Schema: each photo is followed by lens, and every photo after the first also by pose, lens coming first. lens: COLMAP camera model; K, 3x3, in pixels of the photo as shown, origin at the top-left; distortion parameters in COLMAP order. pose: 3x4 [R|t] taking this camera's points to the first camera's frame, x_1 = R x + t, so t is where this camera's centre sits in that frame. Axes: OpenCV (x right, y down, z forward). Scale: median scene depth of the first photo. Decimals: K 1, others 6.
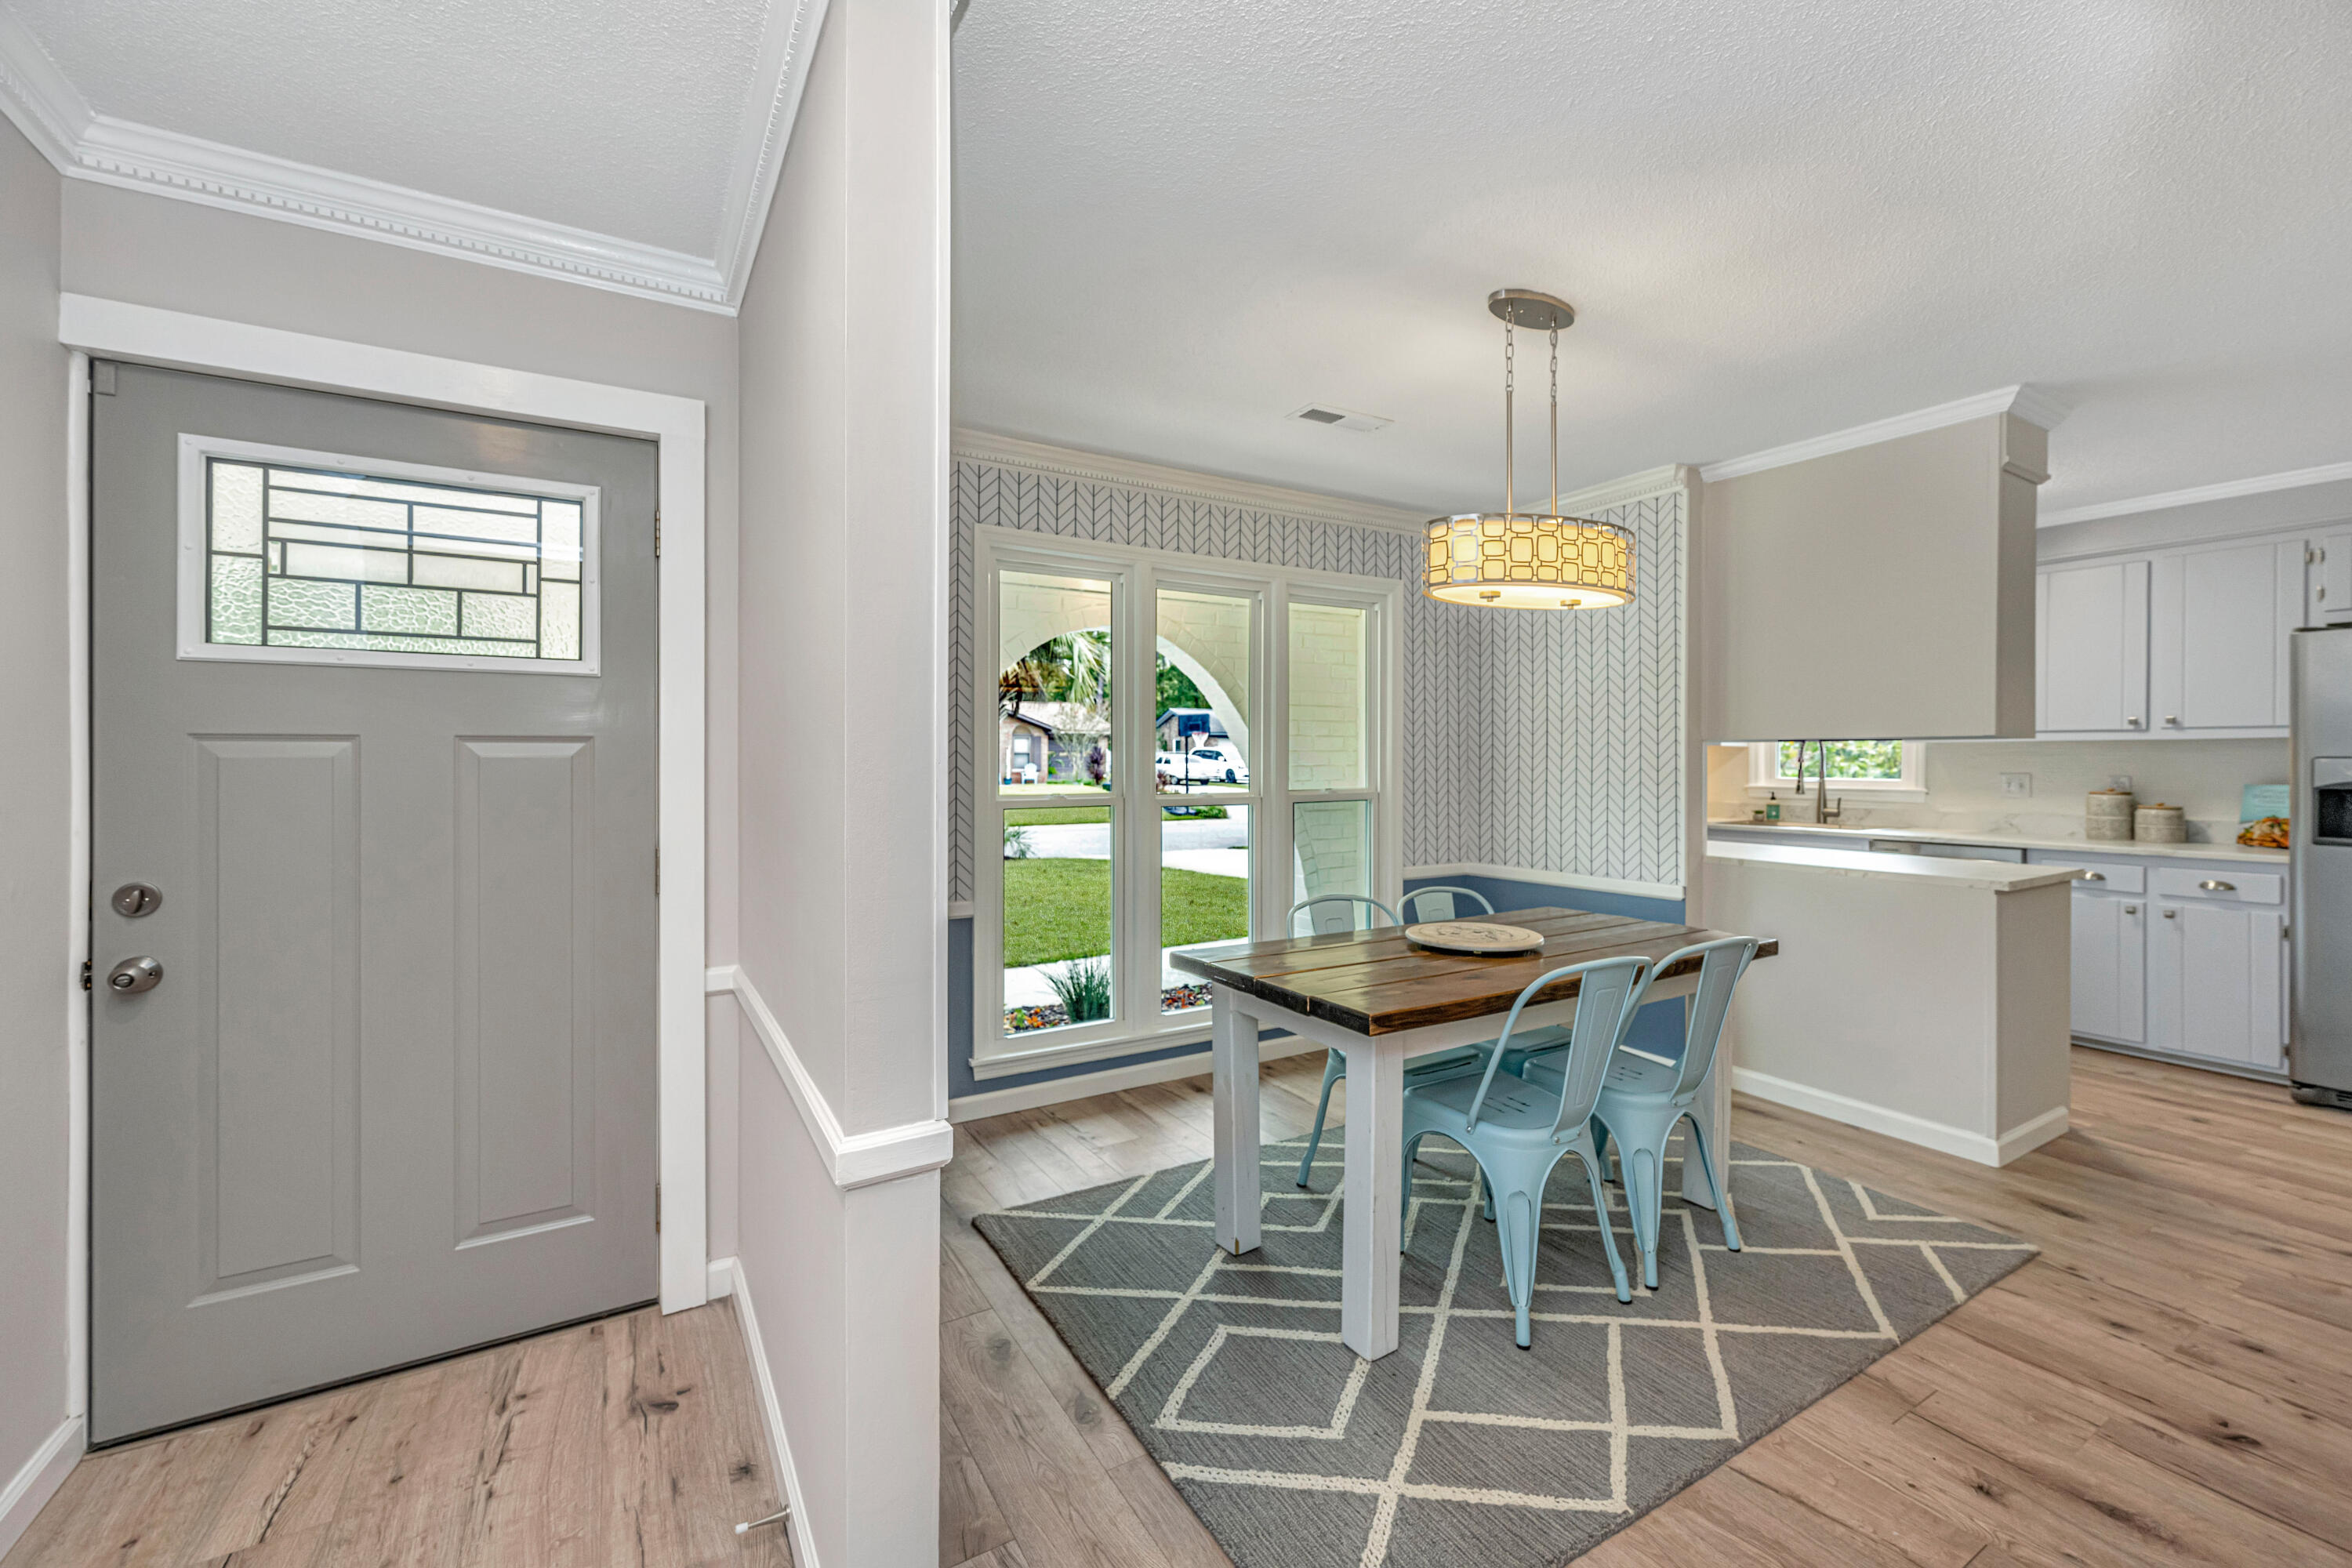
lens RADIAL K [[931.6, 0, 1136.8], [0, 931.6, 765.7], [0, 0, 1]] dist [-0.000524, 0.000179]
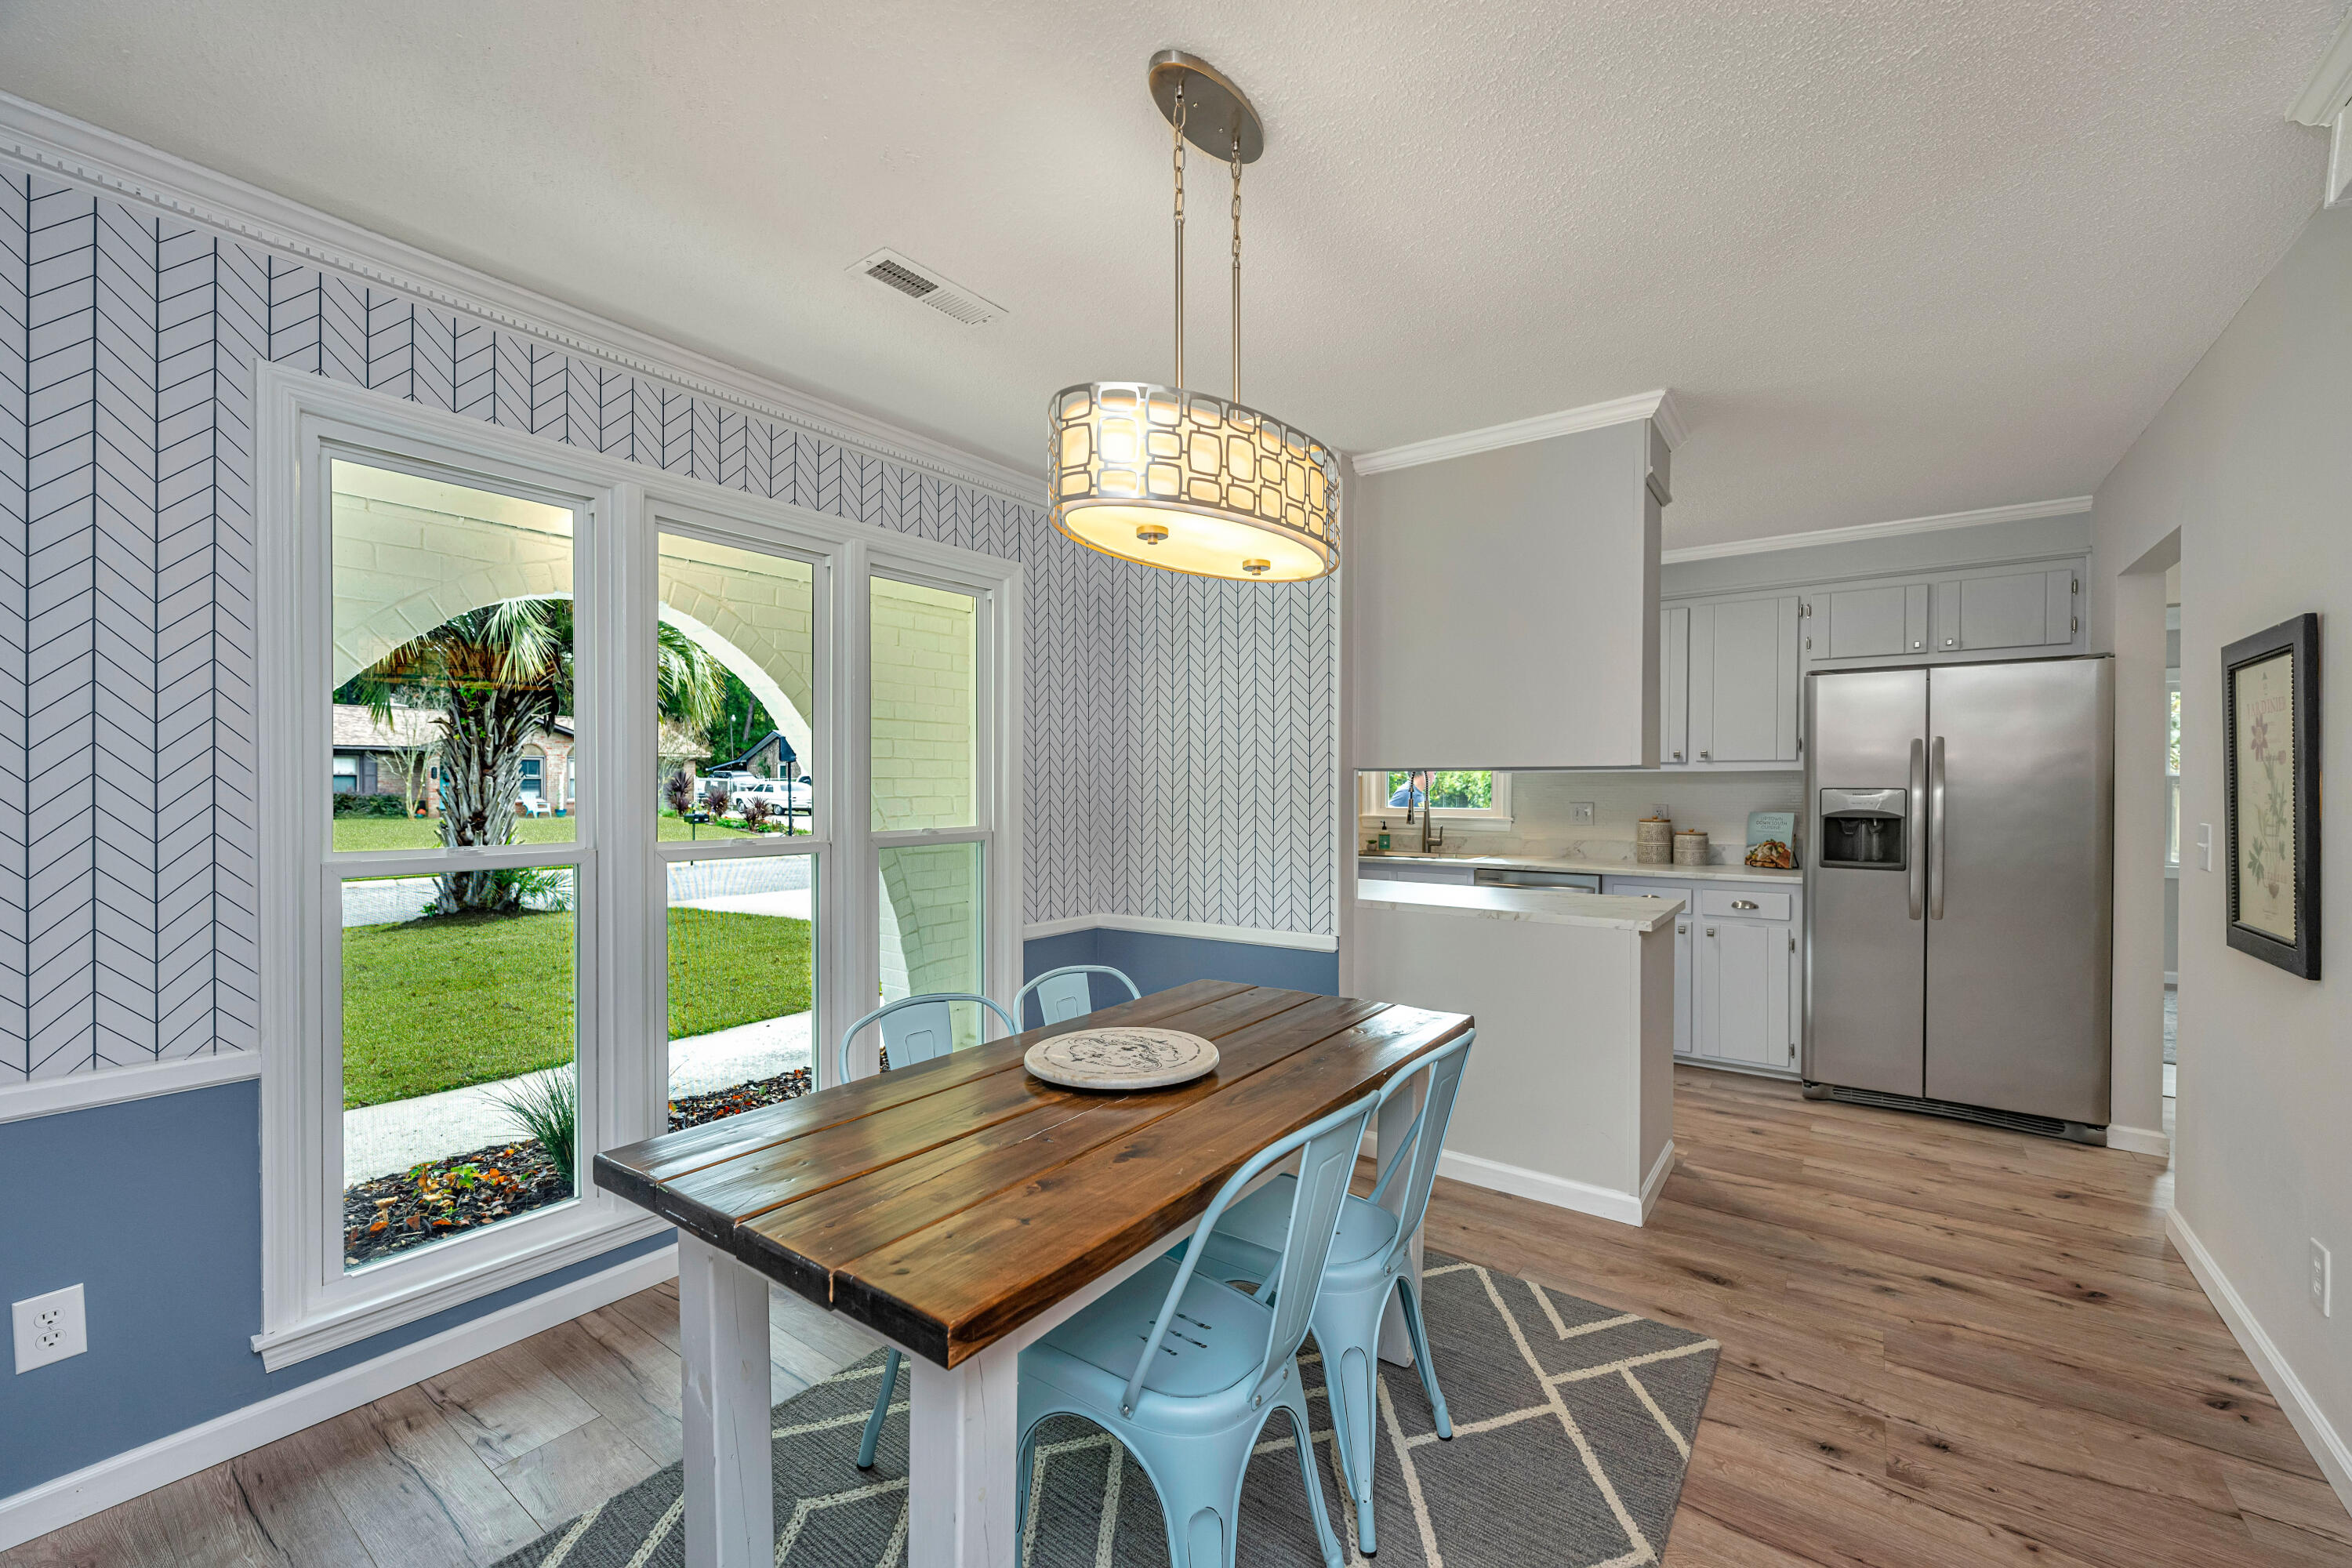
lens RADIAL K [[958.3, 0, 1173.6], [0, 958.3, 789.8], [0, 0, 1]] dist [-0.000410, 0.000067]
pose [[0.908465, -0.000152, 0.417962, 0.090275], [0.001904, 0.999991, -0.003775, -0.004822], [-0.417958, 0.004225, 0.908457, 0.303220]]
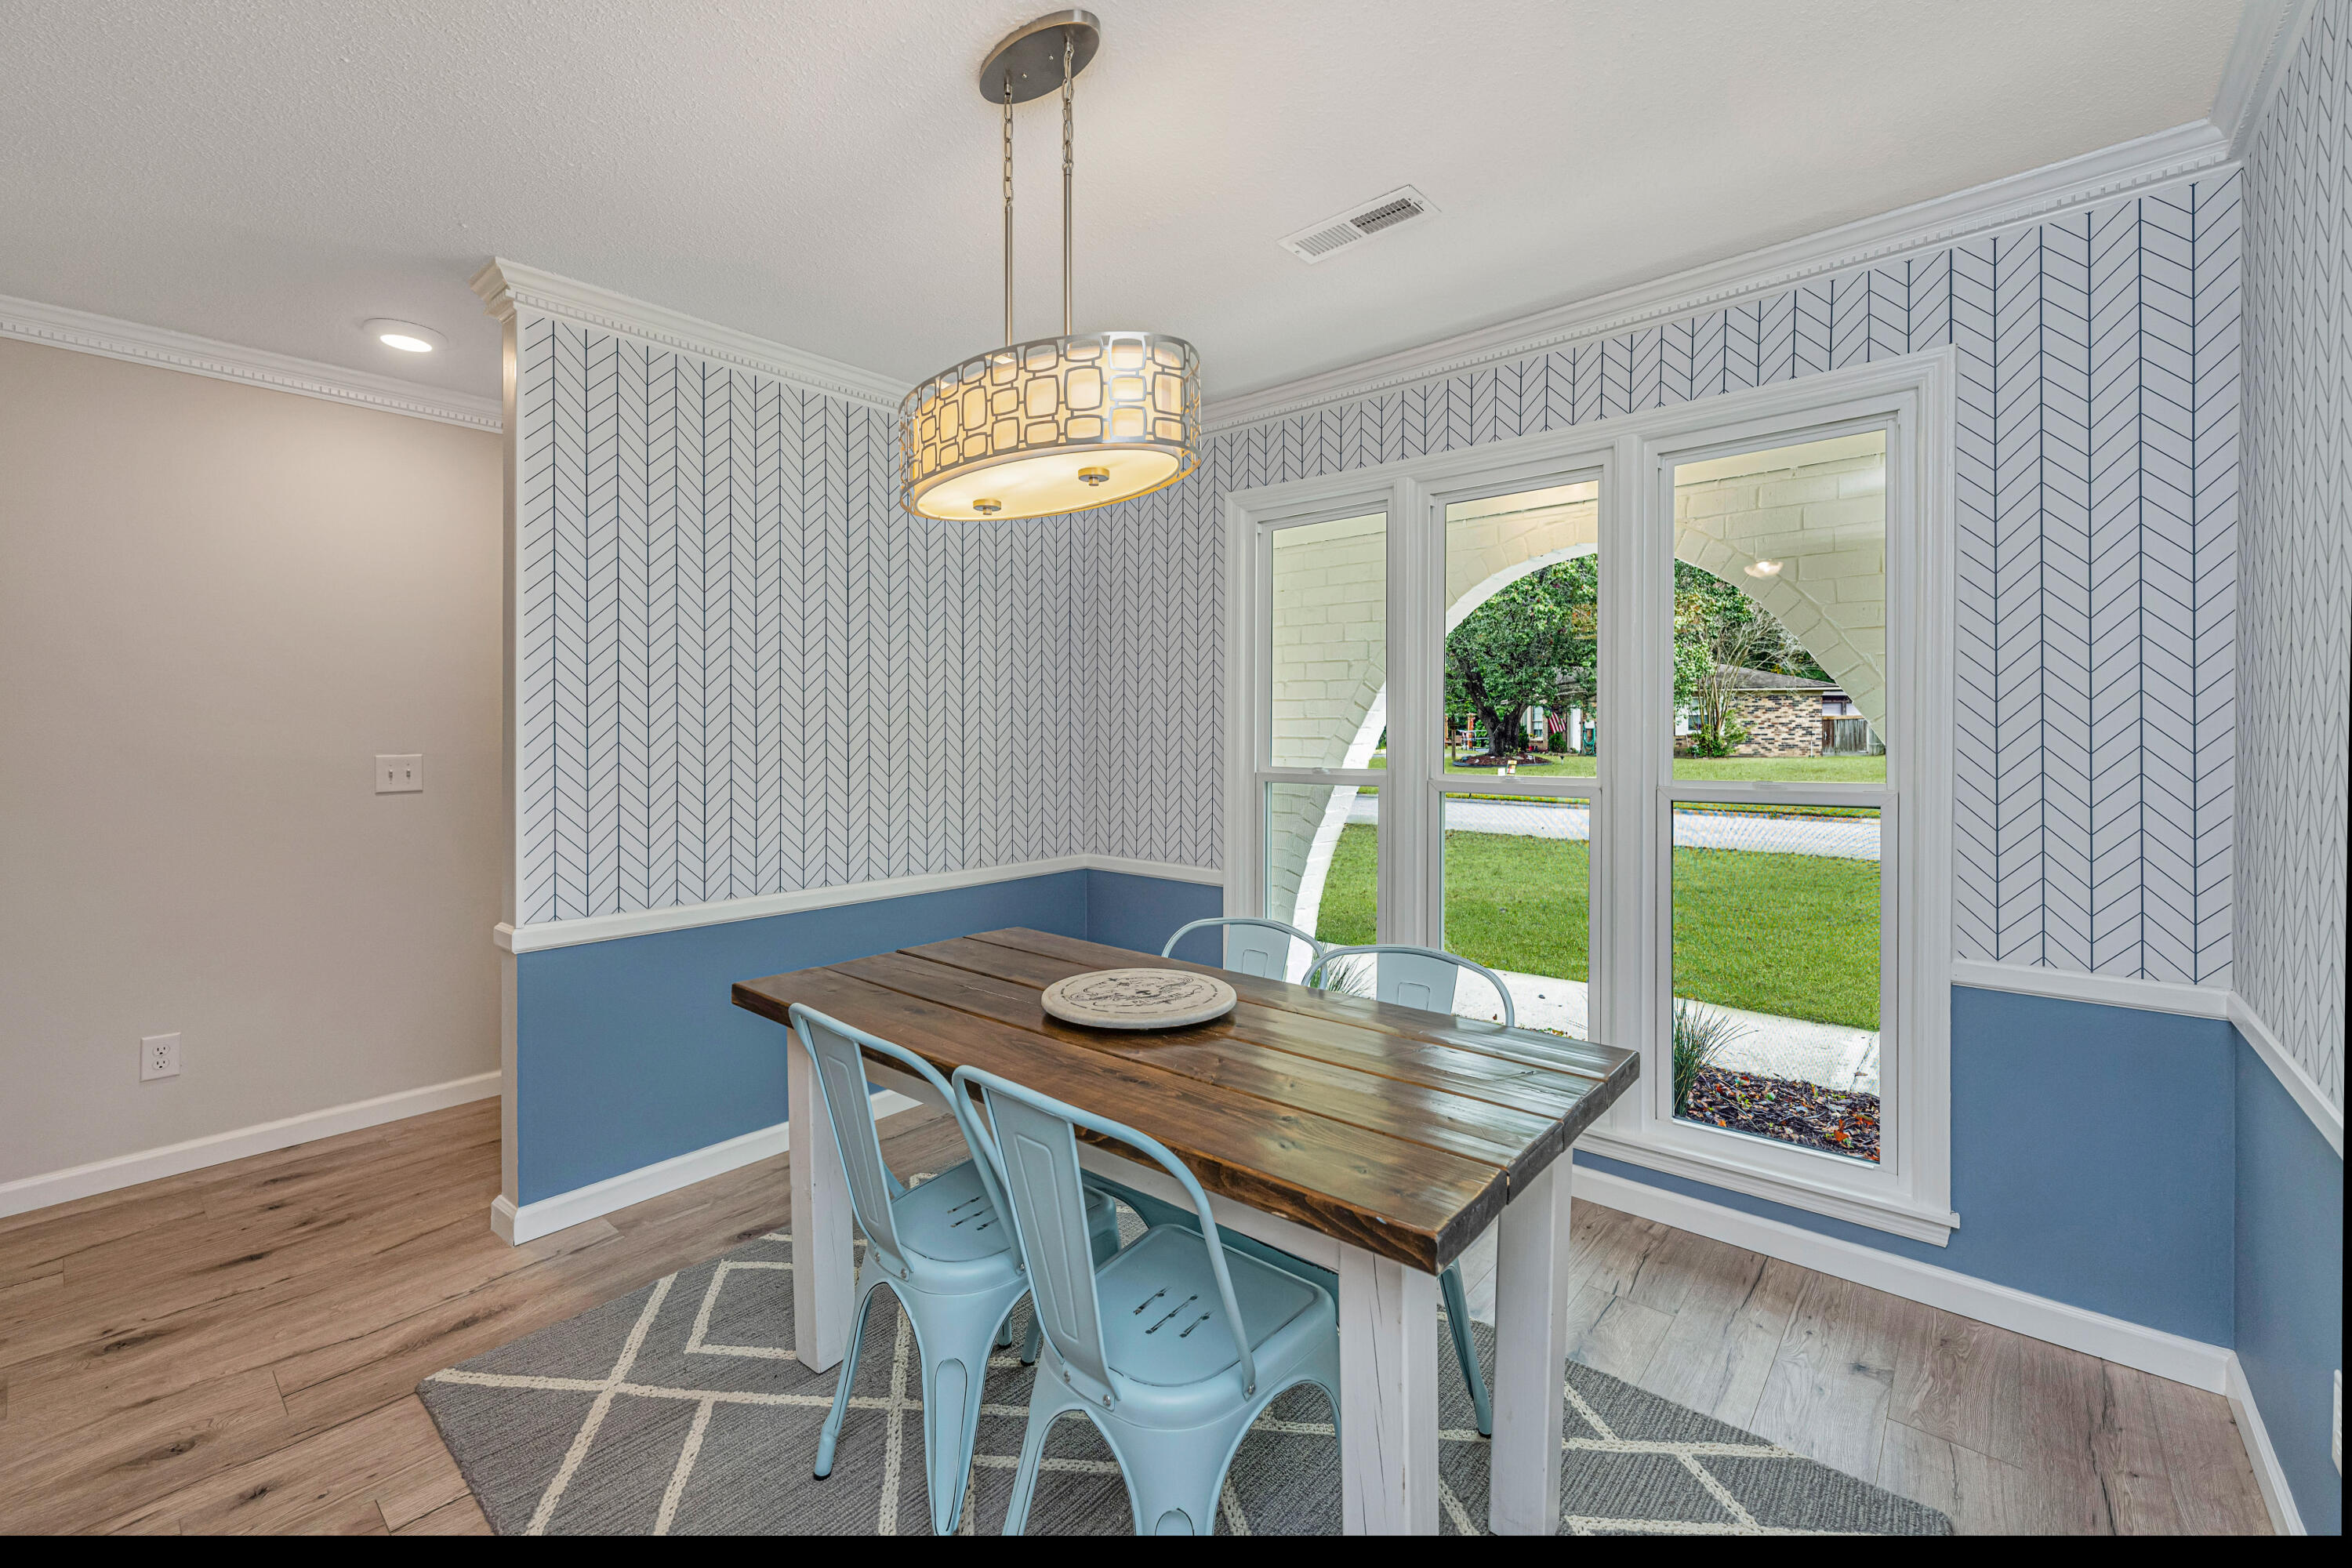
lens RADIAL K [[951.5, 0, 1176.0], [0, 951.5, 738.8], [0, 0, 1]] dist [0.000044, 0.000094]
pose [[0.341788, 0.001975, -0.939775, 0.817793], [-0.000187, 0.999998, 0.002033, -0.001515], [0.939777, -0.000519, 0.341788, 0.646815]]
